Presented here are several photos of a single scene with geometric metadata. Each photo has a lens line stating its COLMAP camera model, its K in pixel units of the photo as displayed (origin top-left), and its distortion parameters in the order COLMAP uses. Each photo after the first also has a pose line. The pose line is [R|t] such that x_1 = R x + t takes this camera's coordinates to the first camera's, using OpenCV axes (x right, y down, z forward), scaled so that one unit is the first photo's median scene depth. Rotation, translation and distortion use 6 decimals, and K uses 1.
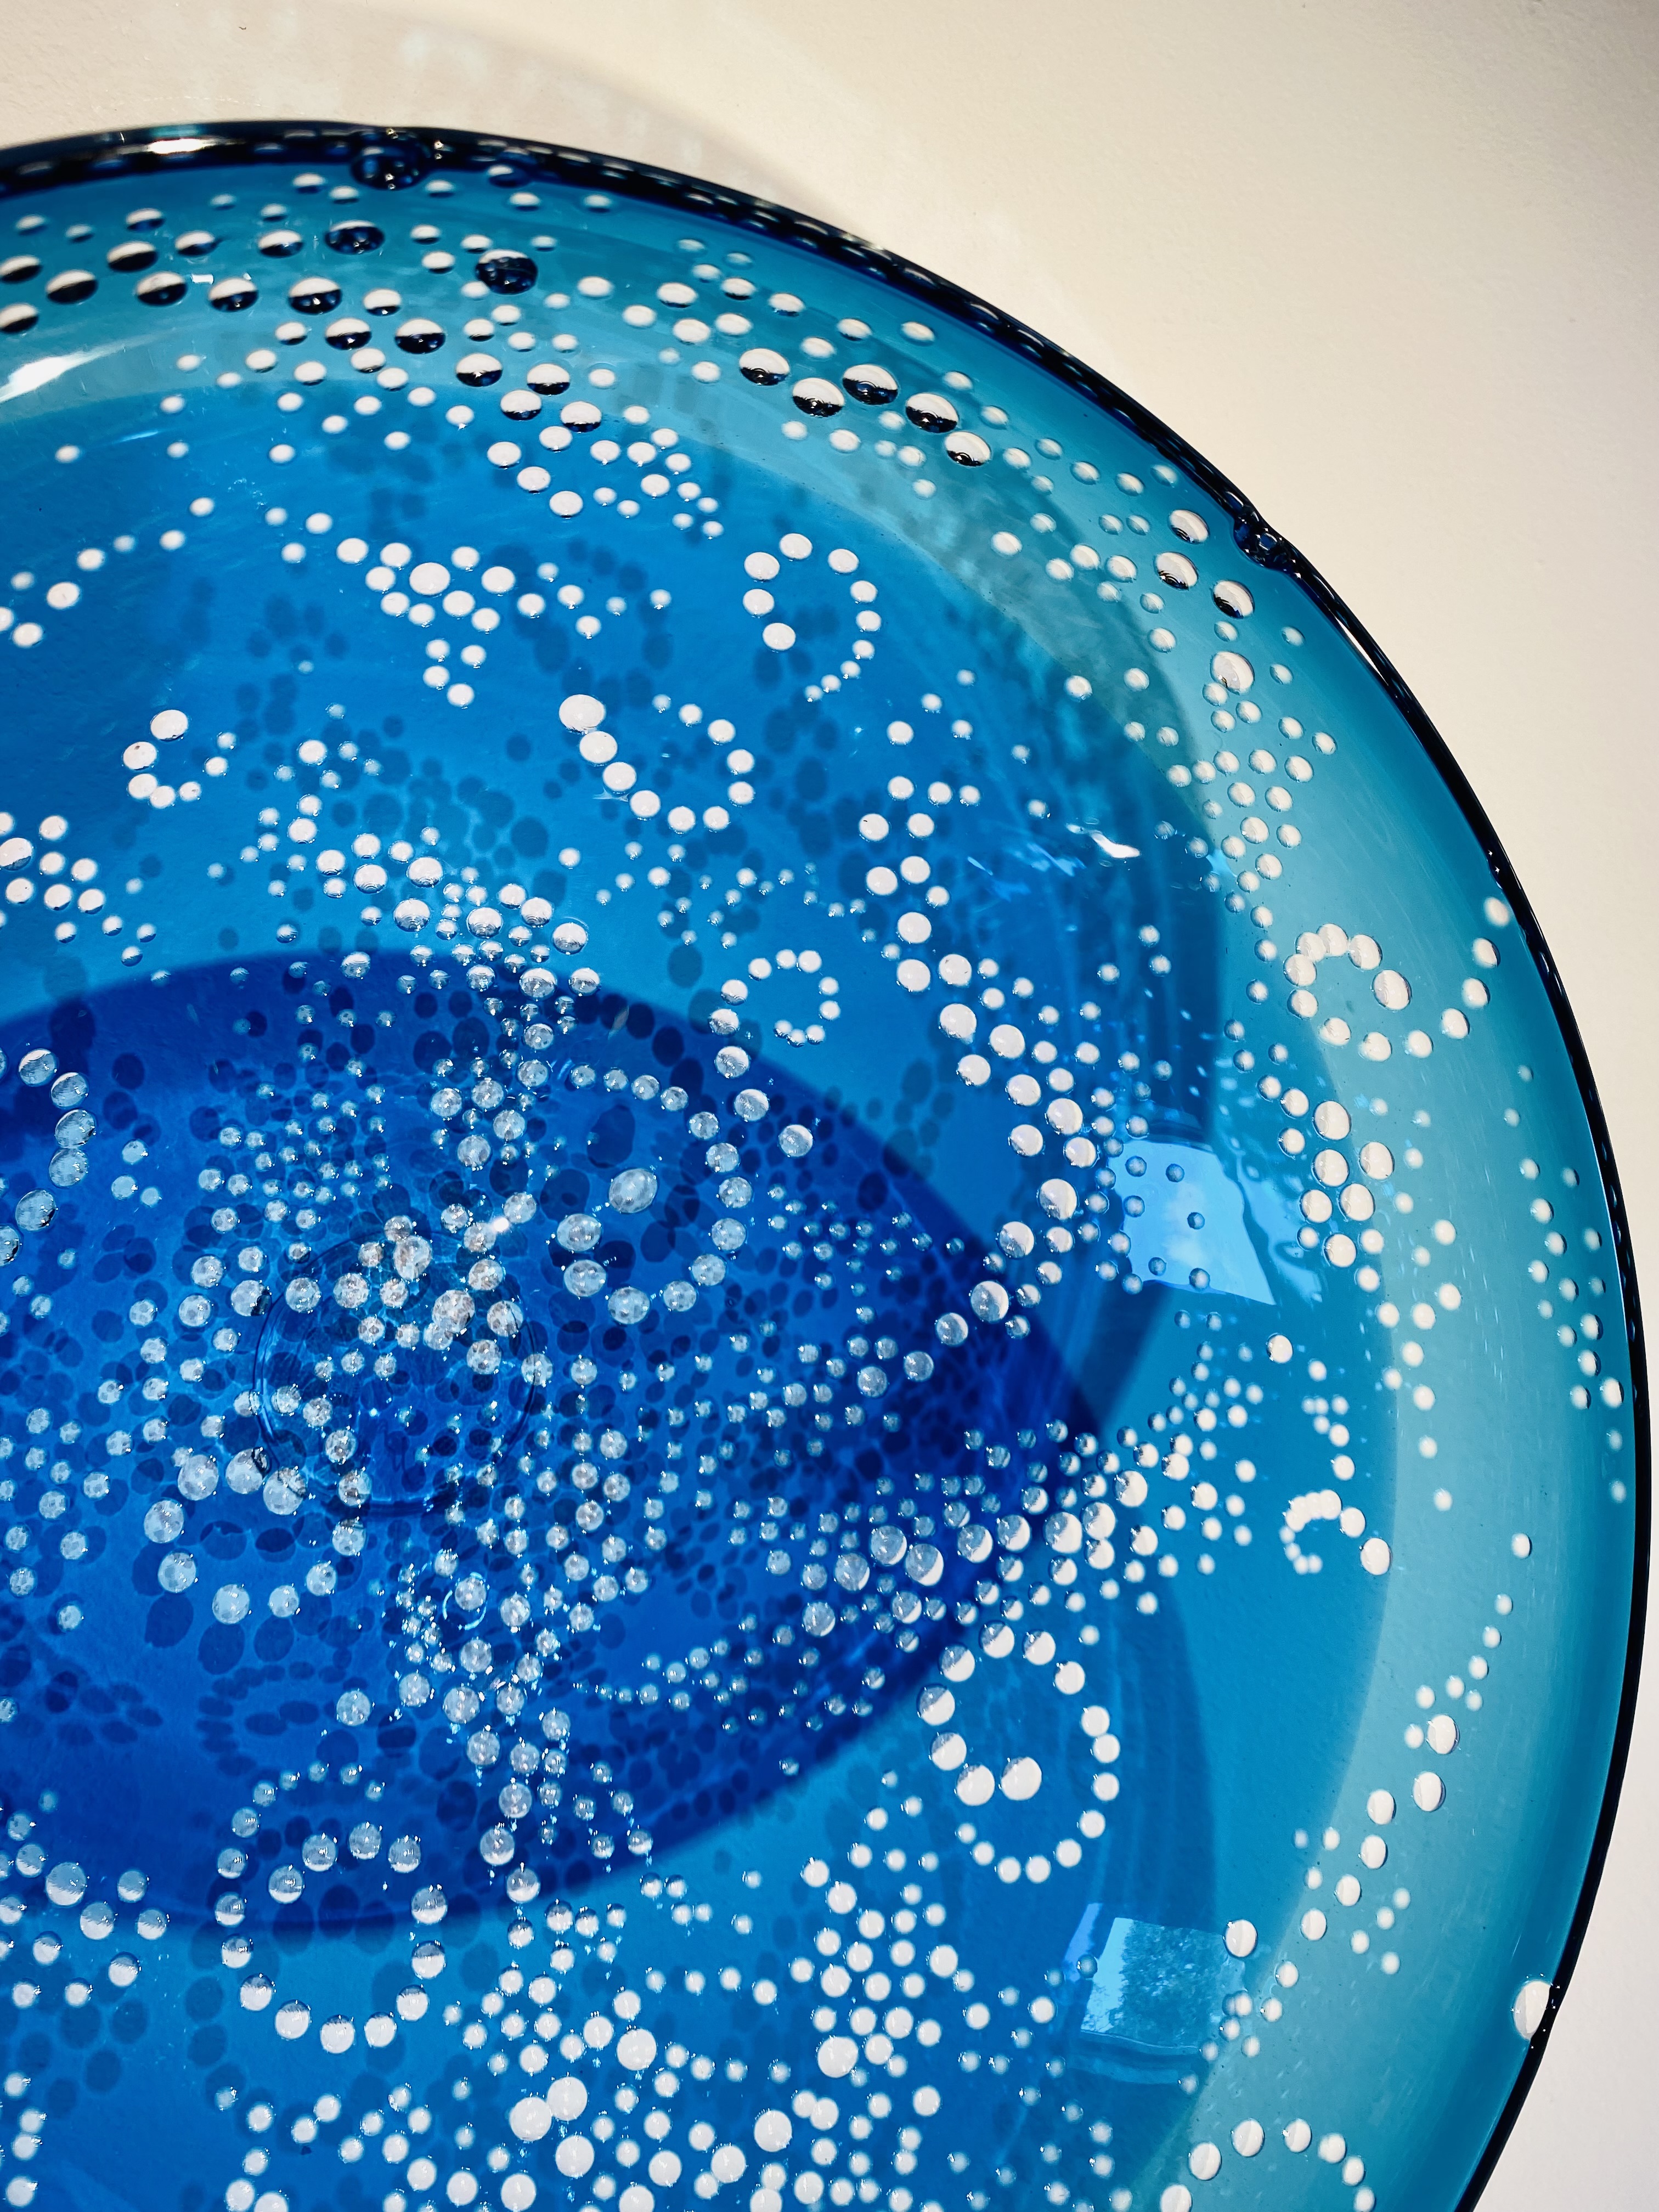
lens RADIAL K [[1656.0, 0, 826.9], [0, 1656.0, 1094.7], [0, 0, 1]] dist [-0.022392, -0.003662]
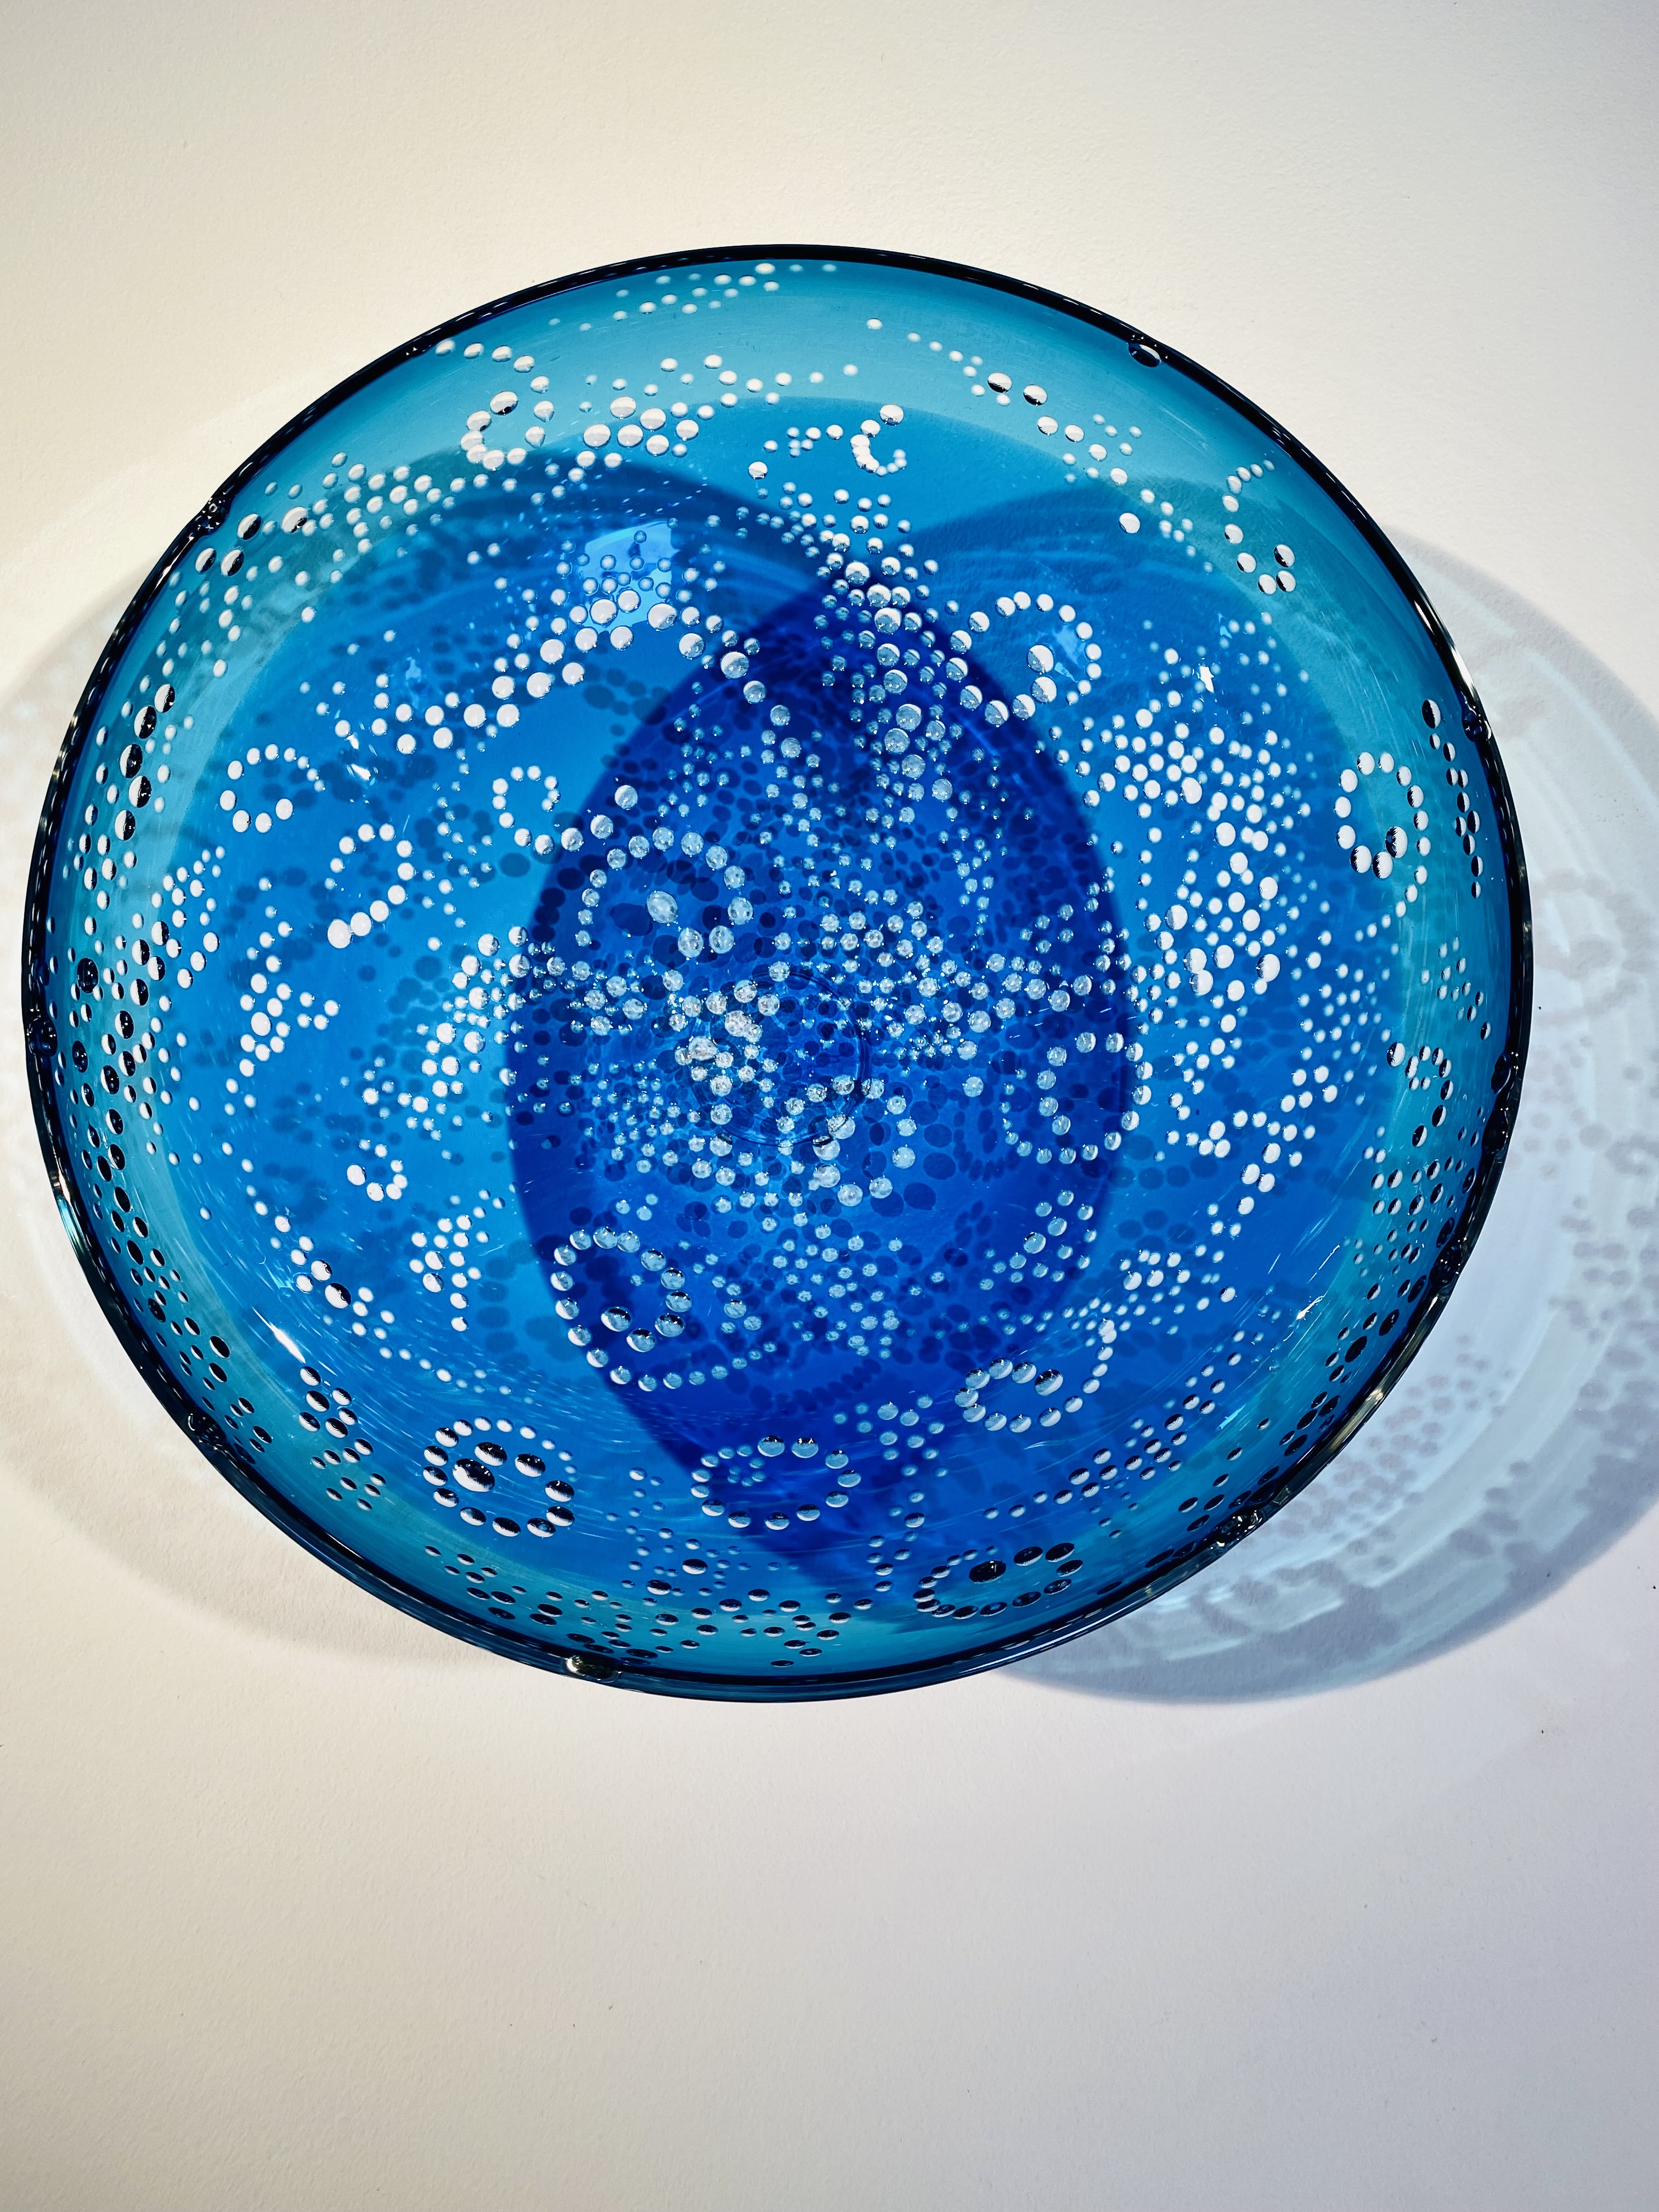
lens RADIAL K [[1656.0, 0, 827.3], [0, 1656.0, 1095.1], [0, 0, 1]] dist [-0.022392, -0.003662]
pose [[0.026771, -0.969633, -0.243095, 0.098781], [0.998346, 0.013556, 0.055876, 0.148562], [-0.050883, -0.244189, 0.968392, -0.590246]]
